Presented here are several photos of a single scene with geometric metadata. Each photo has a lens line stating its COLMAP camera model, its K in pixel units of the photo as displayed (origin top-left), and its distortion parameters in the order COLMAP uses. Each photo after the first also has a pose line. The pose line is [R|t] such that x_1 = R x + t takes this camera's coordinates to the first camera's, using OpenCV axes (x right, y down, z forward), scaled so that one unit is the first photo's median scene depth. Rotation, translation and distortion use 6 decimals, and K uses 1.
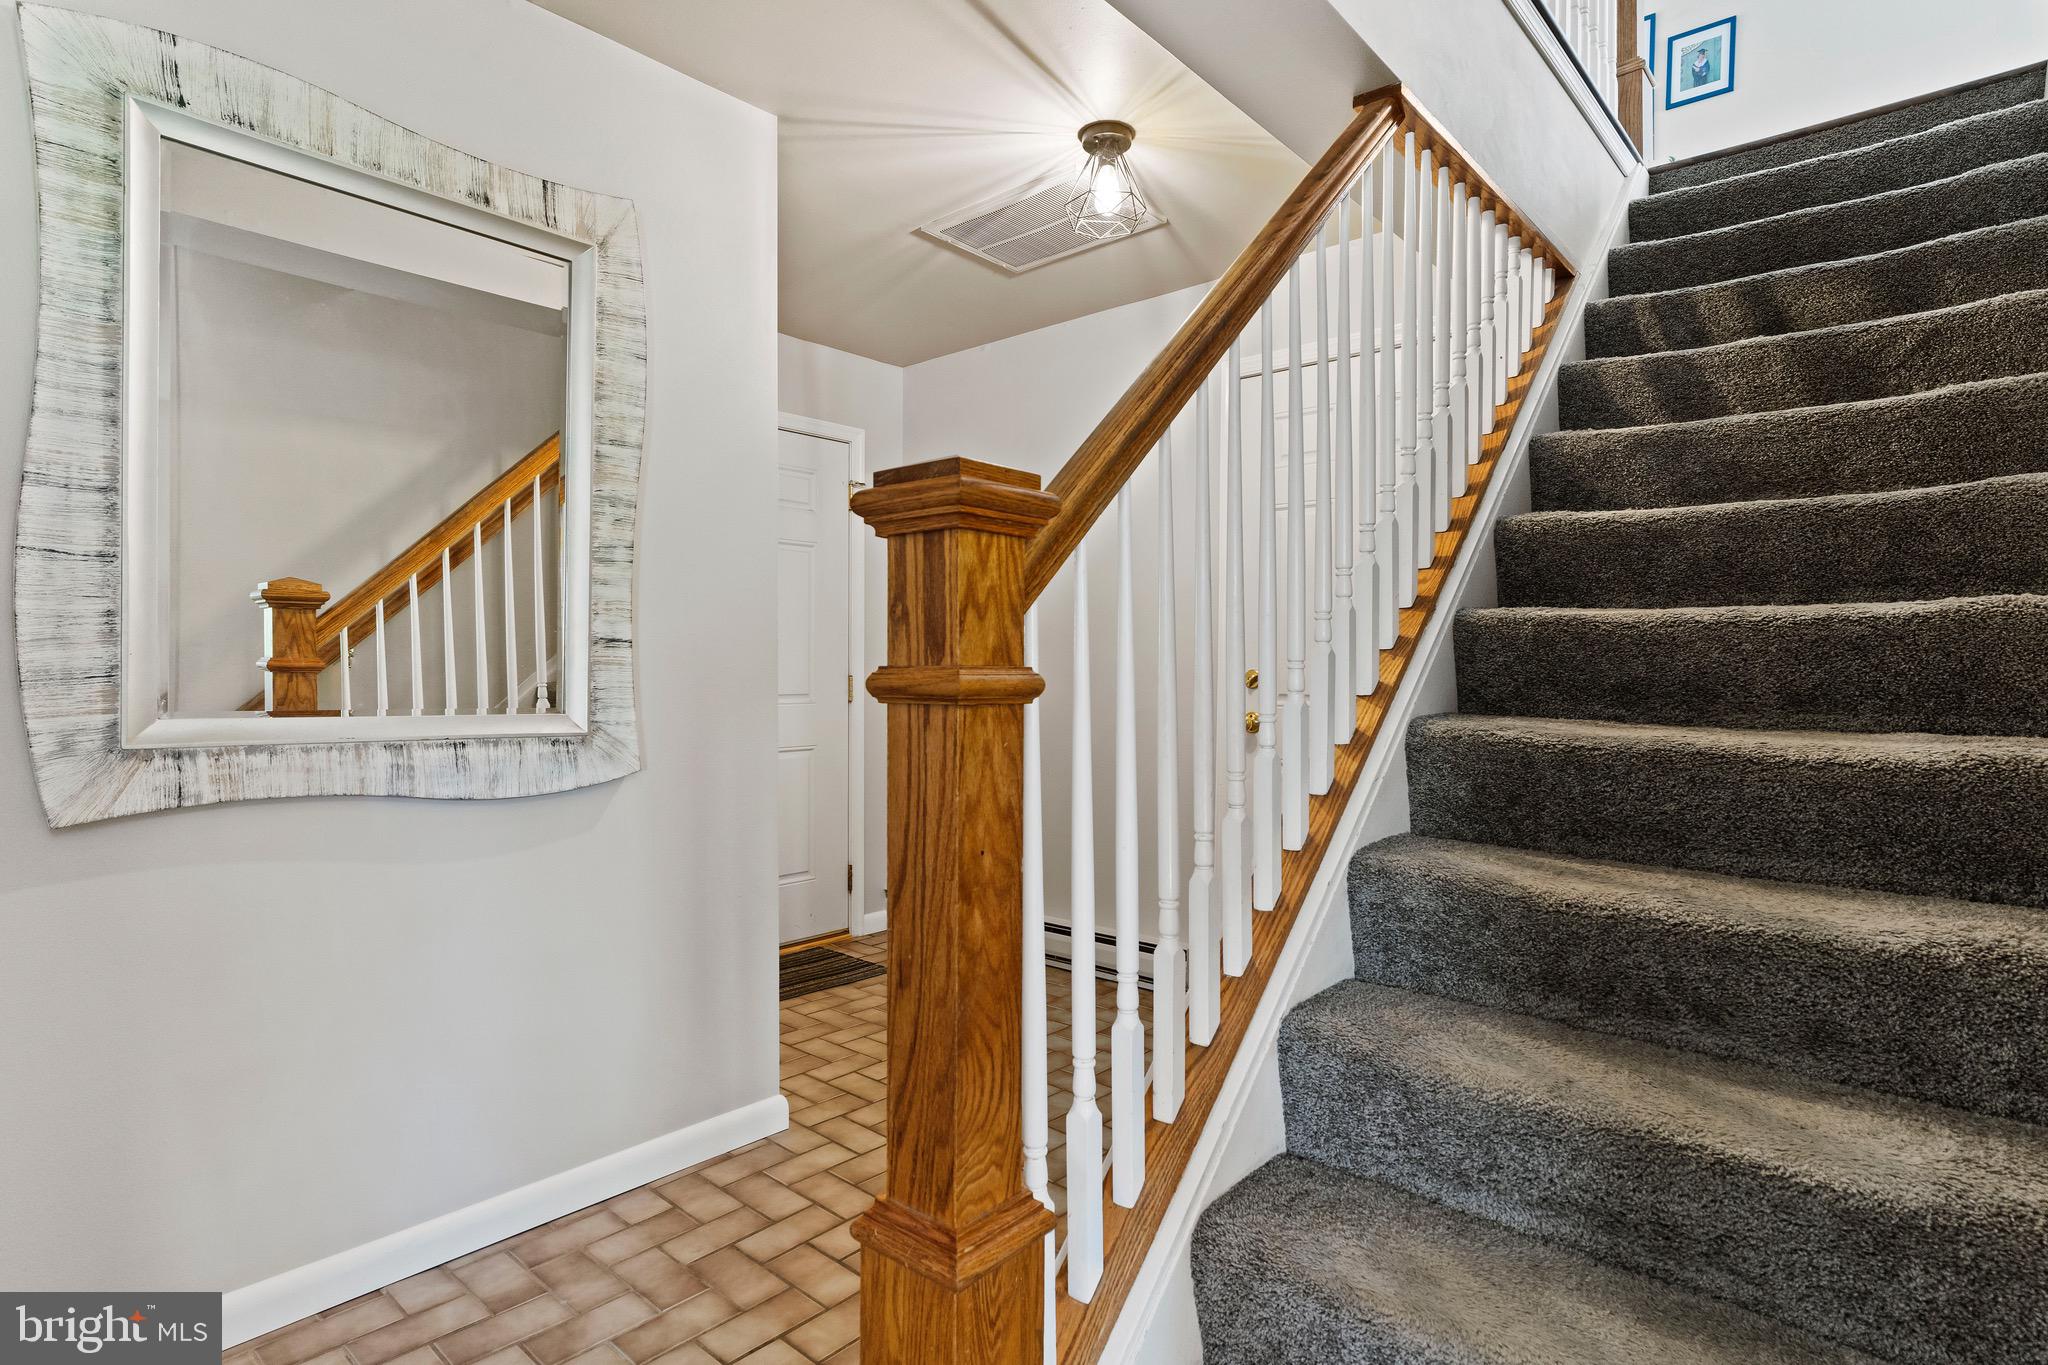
lens RADIAL K [[1047.5, 0, 1015.2], [0, 1047.5, 680.3], [0, 0, 1]] dist [-0.001298, -0.000542]
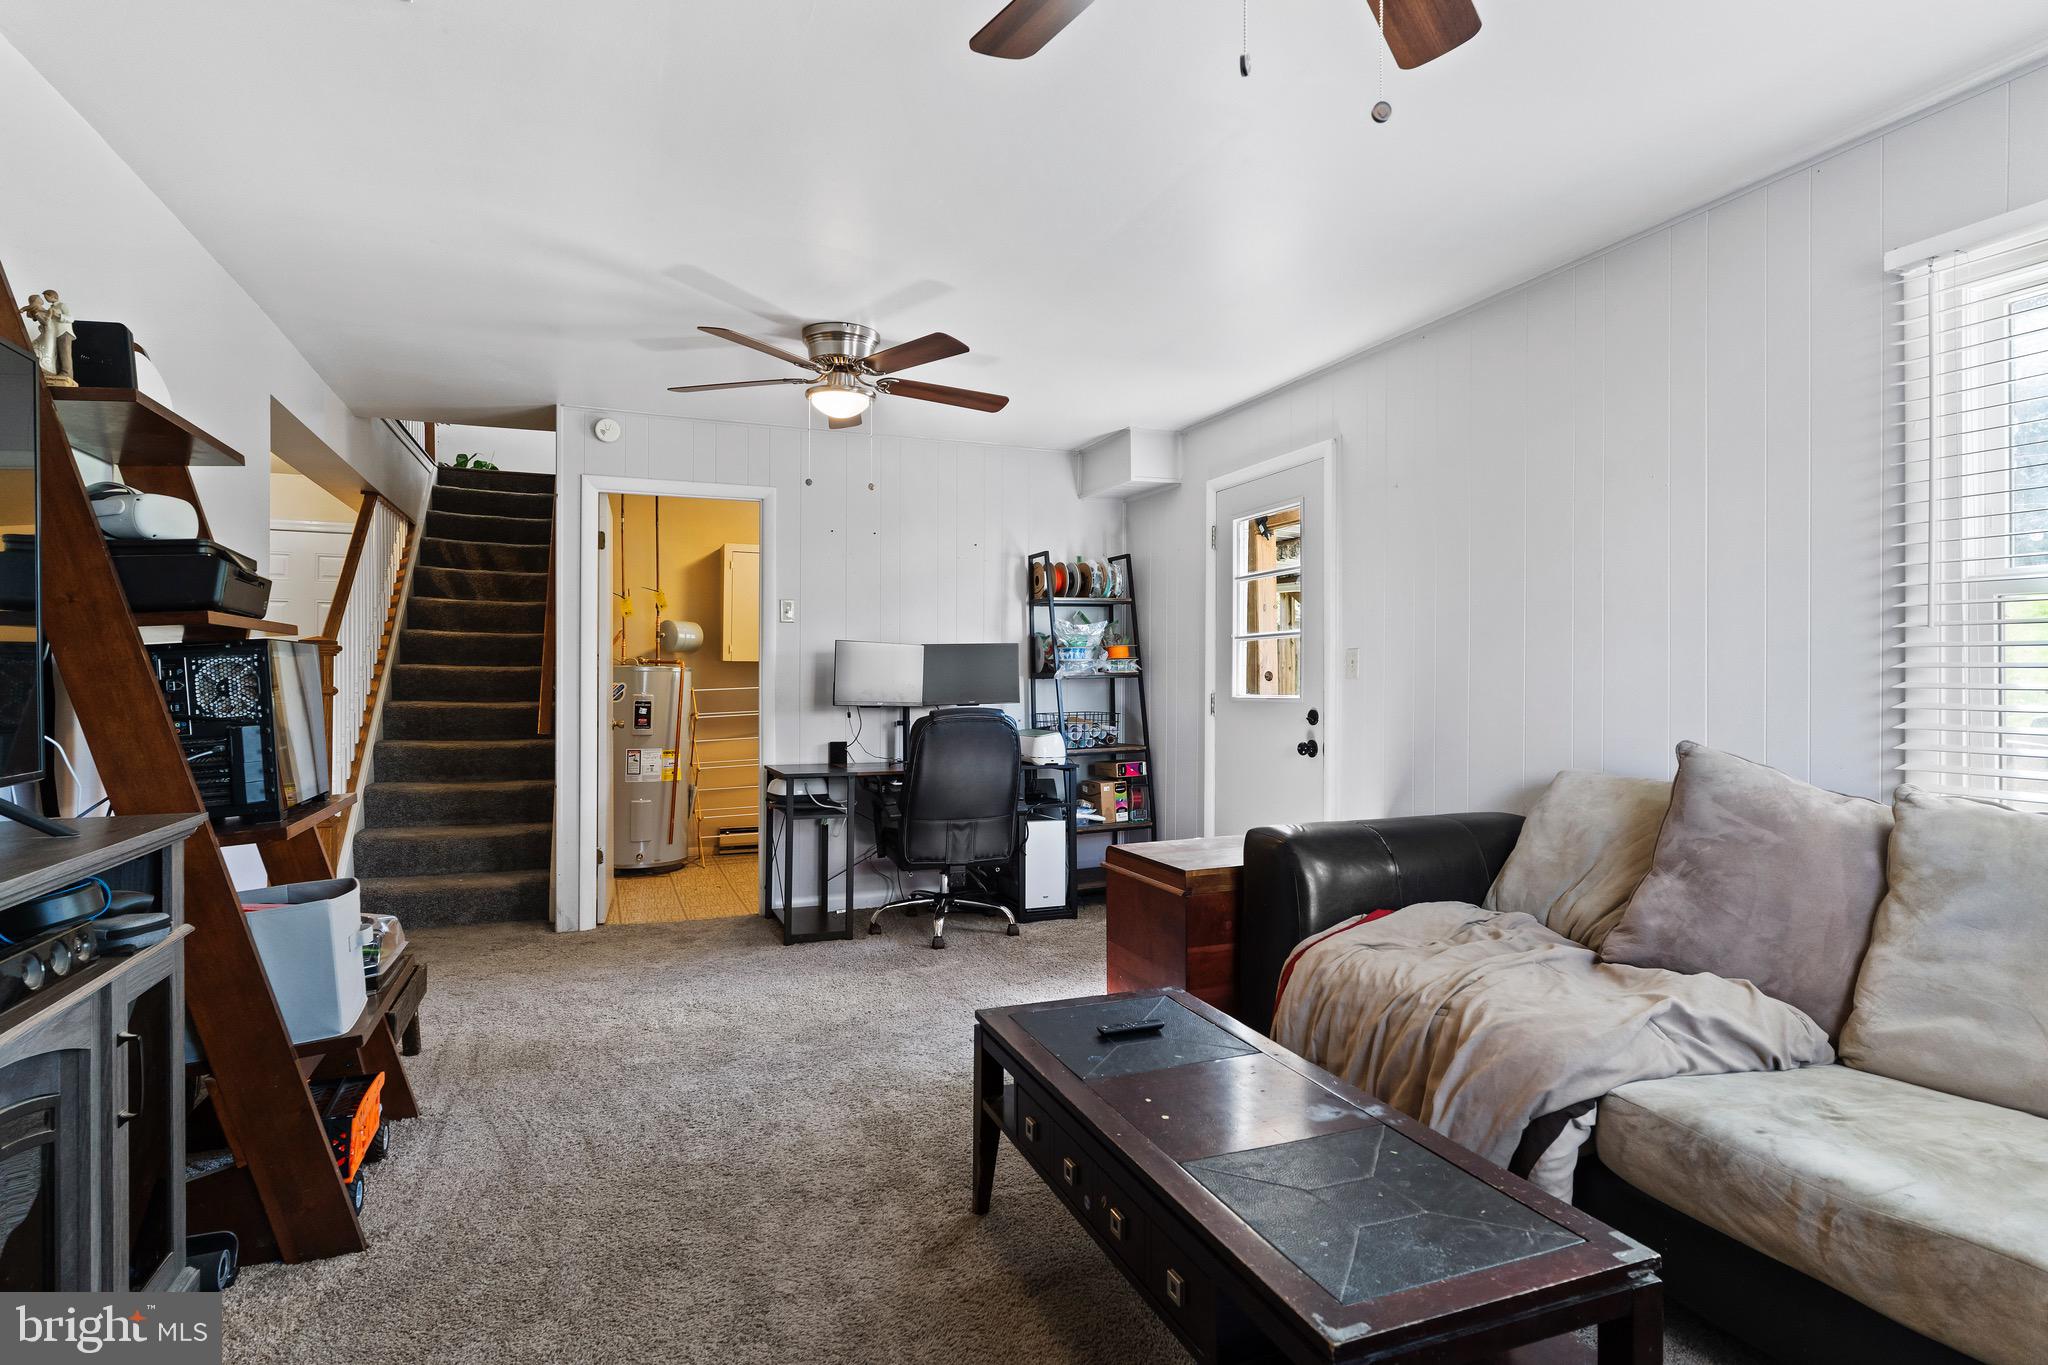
lens RADIAL K [[1047.5, 0, 1015.2], [0, 1047.5, 680.3], [0, 0, 1]] dist [-0.001298, -0.000542]
pose [[0.455847, -0.003022, 0.890053, -1.173096], [0.018752, 0.999805, -0.006210, 0.021768], [-0.889860, 0.019521, 0.455815, -1.583489]]
